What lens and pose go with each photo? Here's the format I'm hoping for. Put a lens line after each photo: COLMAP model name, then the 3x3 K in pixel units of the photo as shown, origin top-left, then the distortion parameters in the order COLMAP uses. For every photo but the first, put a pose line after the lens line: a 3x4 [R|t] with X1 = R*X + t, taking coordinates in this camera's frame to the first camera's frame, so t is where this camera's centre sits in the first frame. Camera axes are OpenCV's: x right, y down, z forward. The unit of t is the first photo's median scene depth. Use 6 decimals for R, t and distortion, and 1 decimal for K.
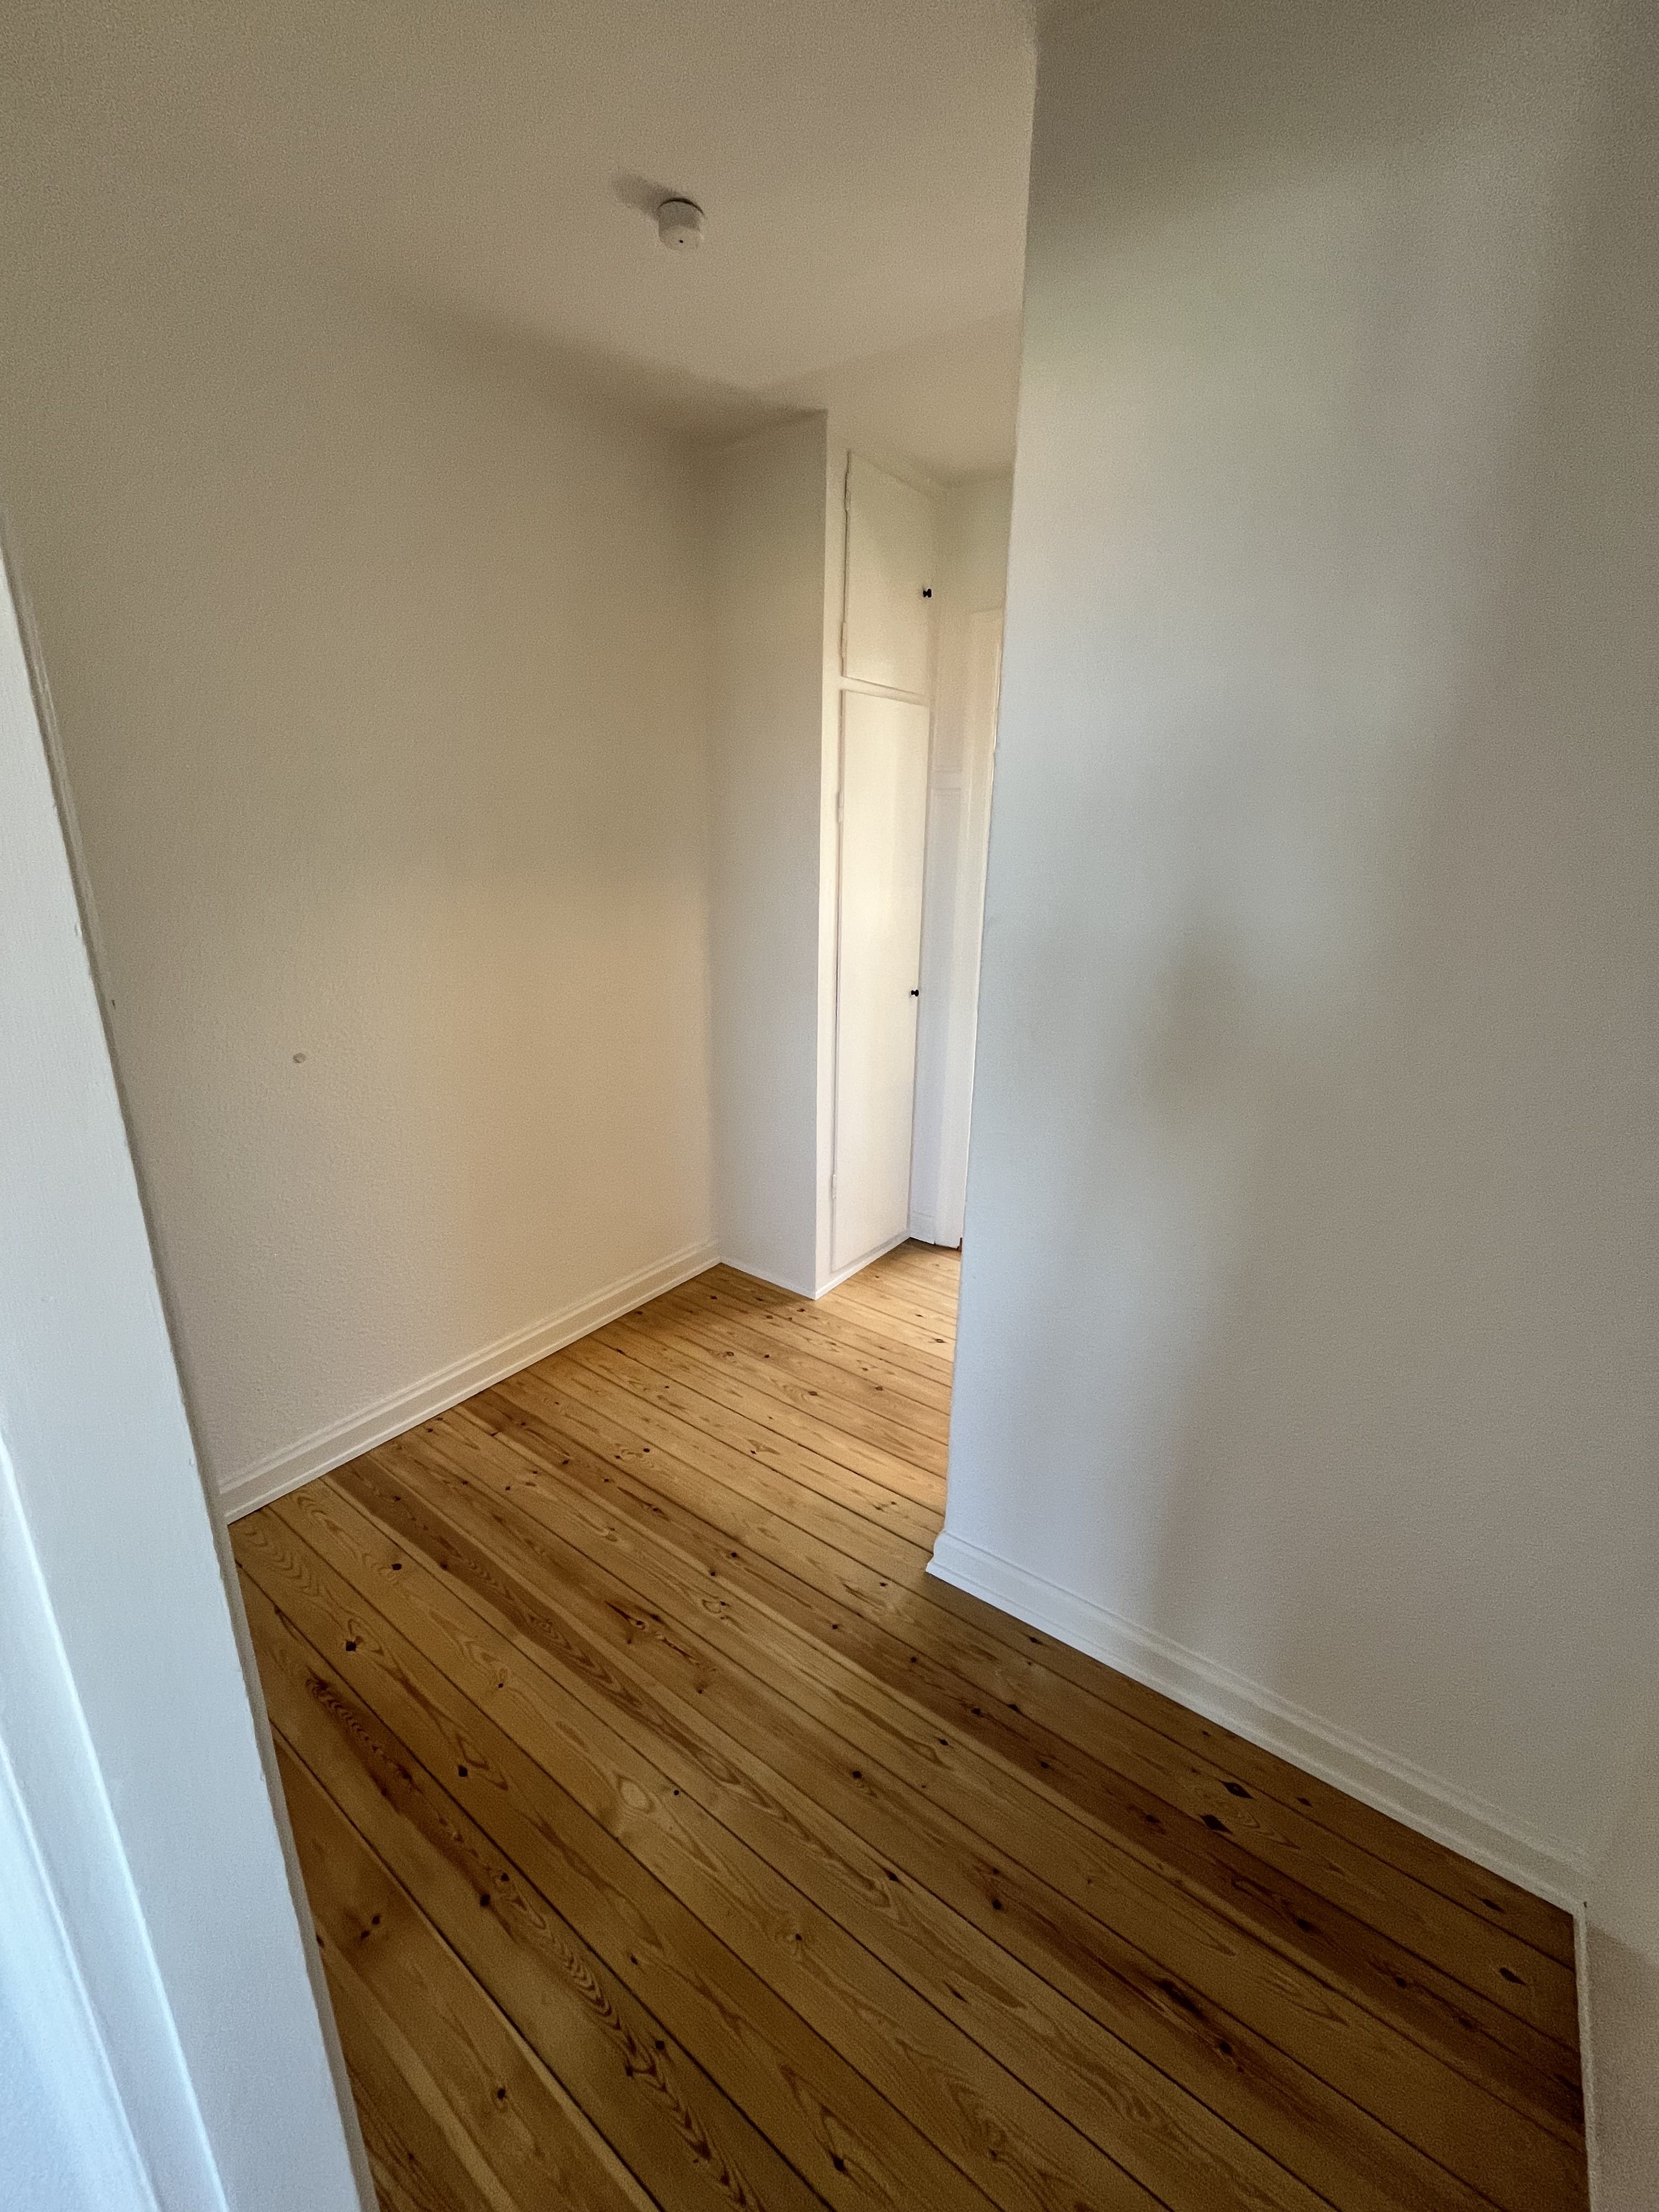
lens RADIAL K [[899.0, 0, 830.8], [0, 899.0, 1103.6], [0, 0, 1]] dist [-0.003241, -0.000697]
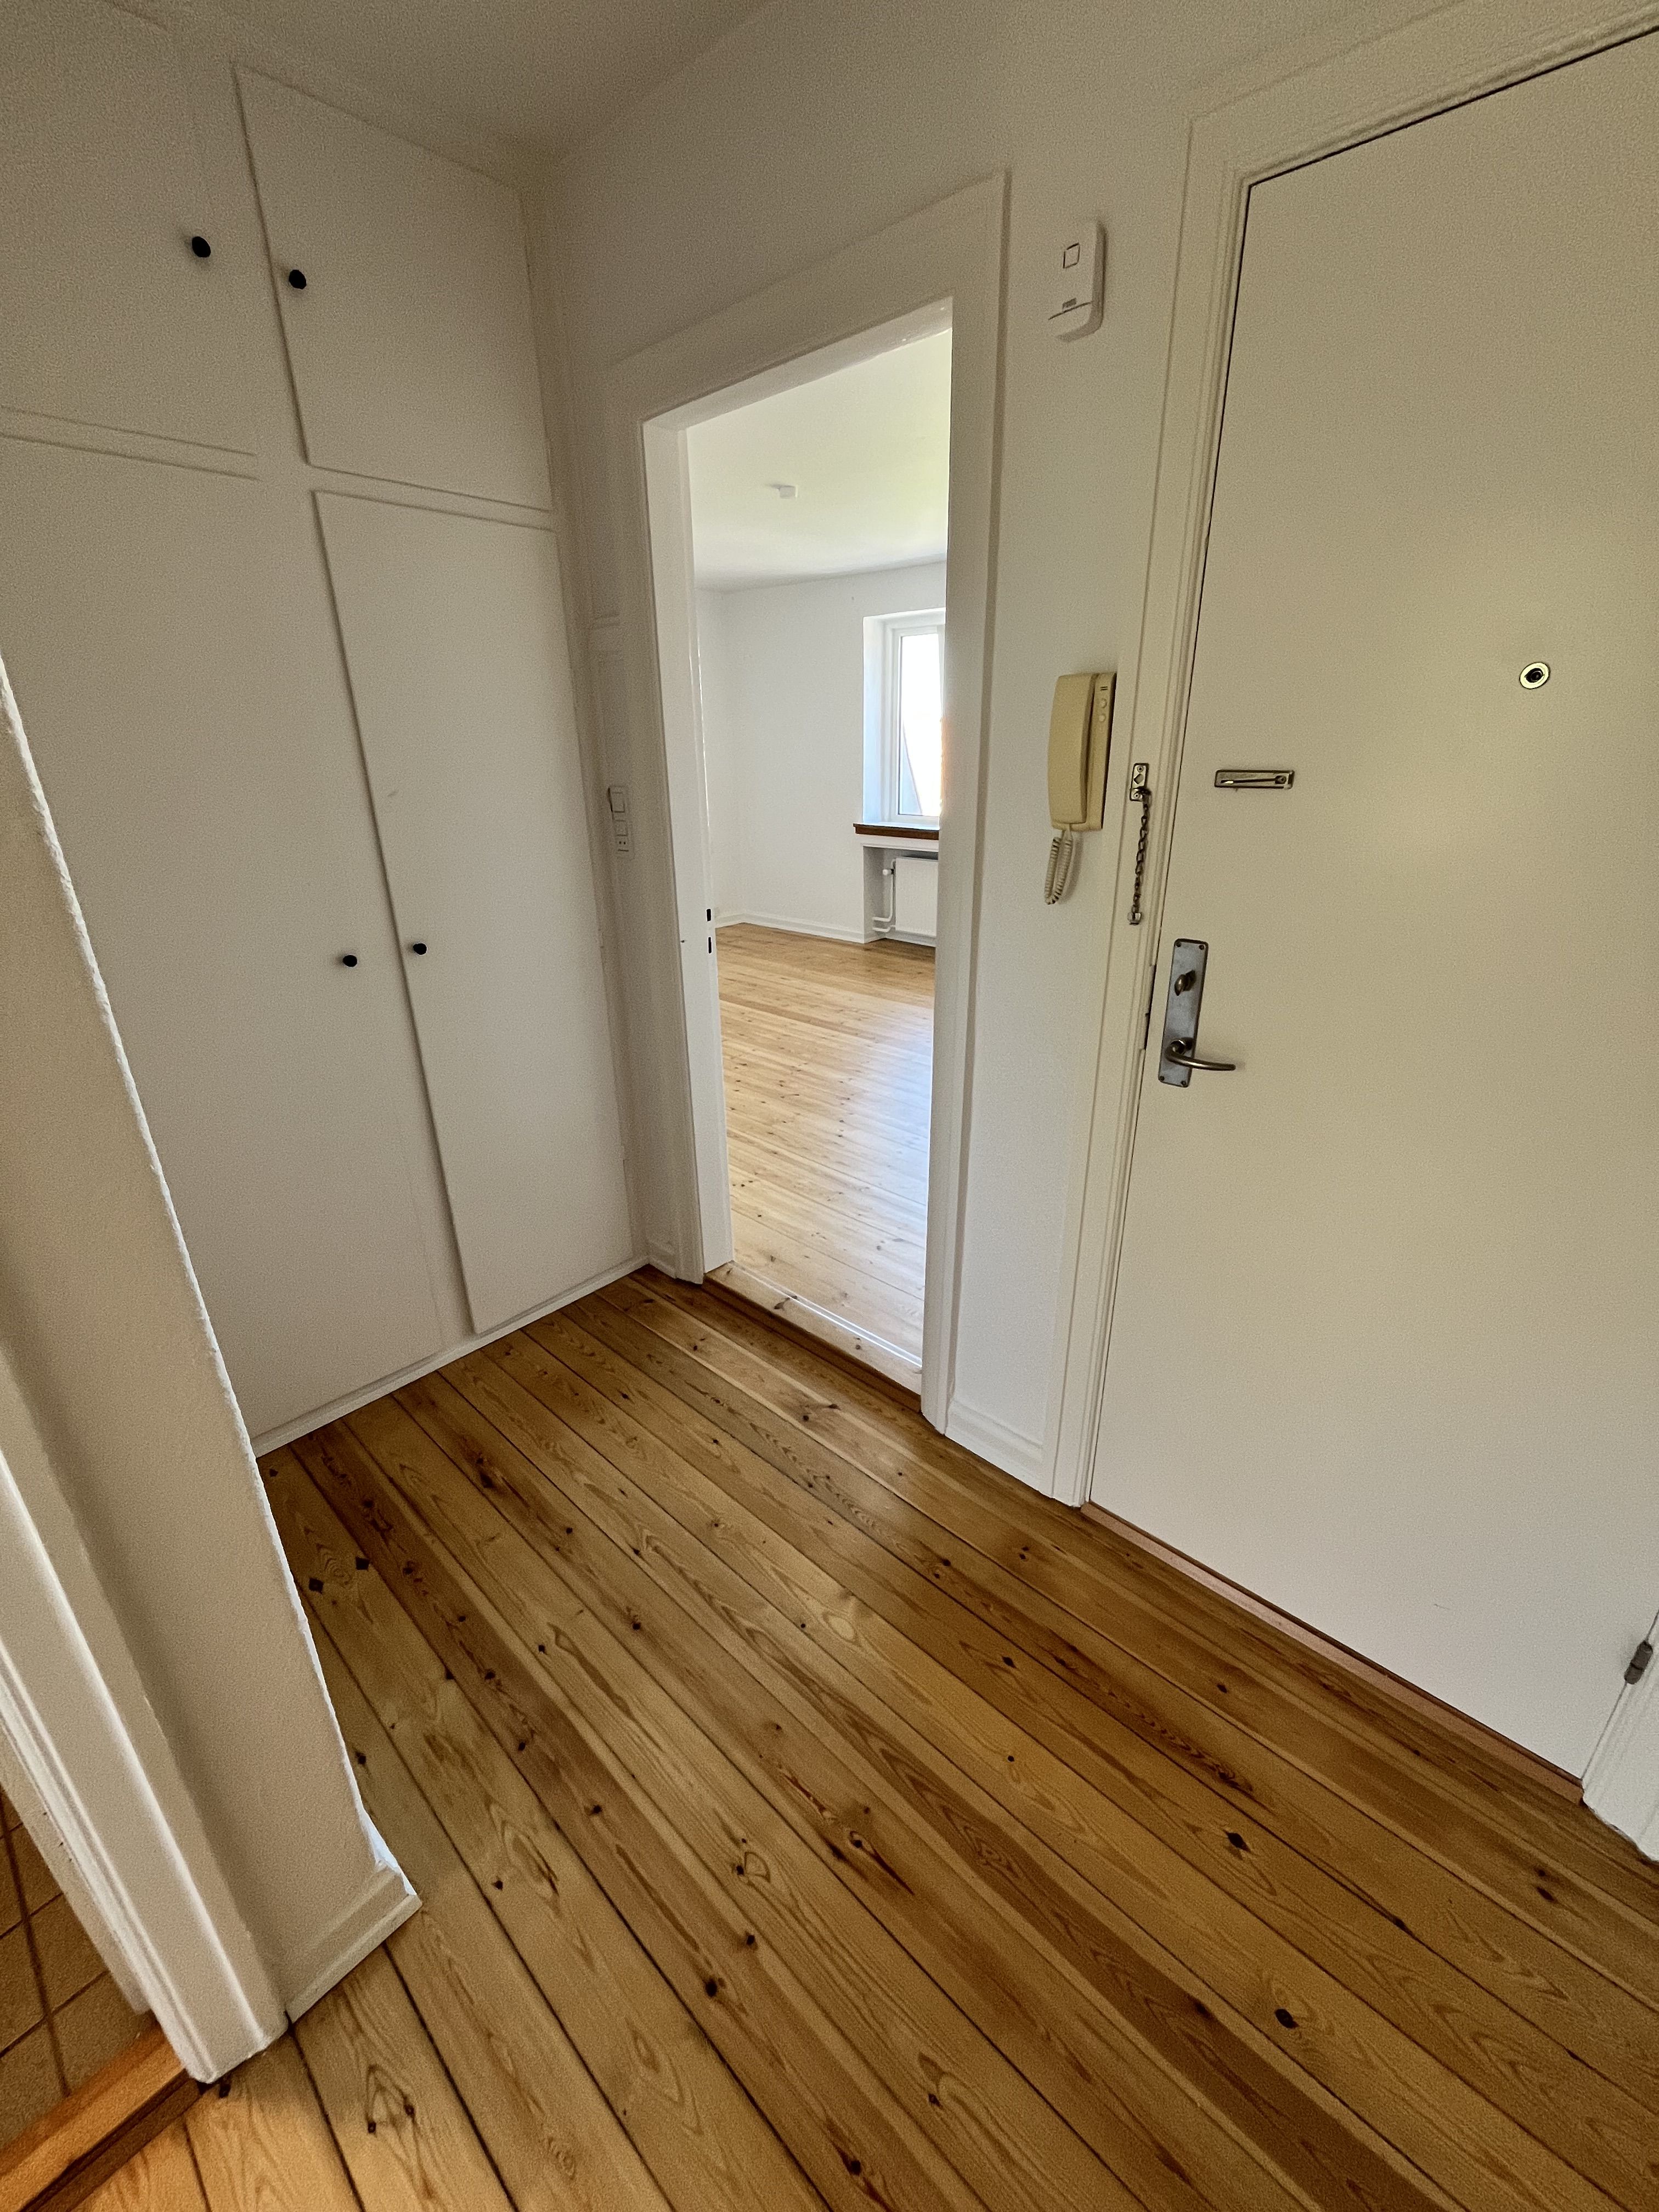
lens RADIAL K [[899.0, 0, 845.0], [0, 899.0, 1103.5], [0, 0, 1]] dist [-0.003241, -0.000697]
pose [[-0.994543, -0.049324, 0.091931, -0.269878], [0.019170, 0.779776, 0.625765, -0.381024], [-0.102551, 0.624113, -0.774575, 1.338348]]
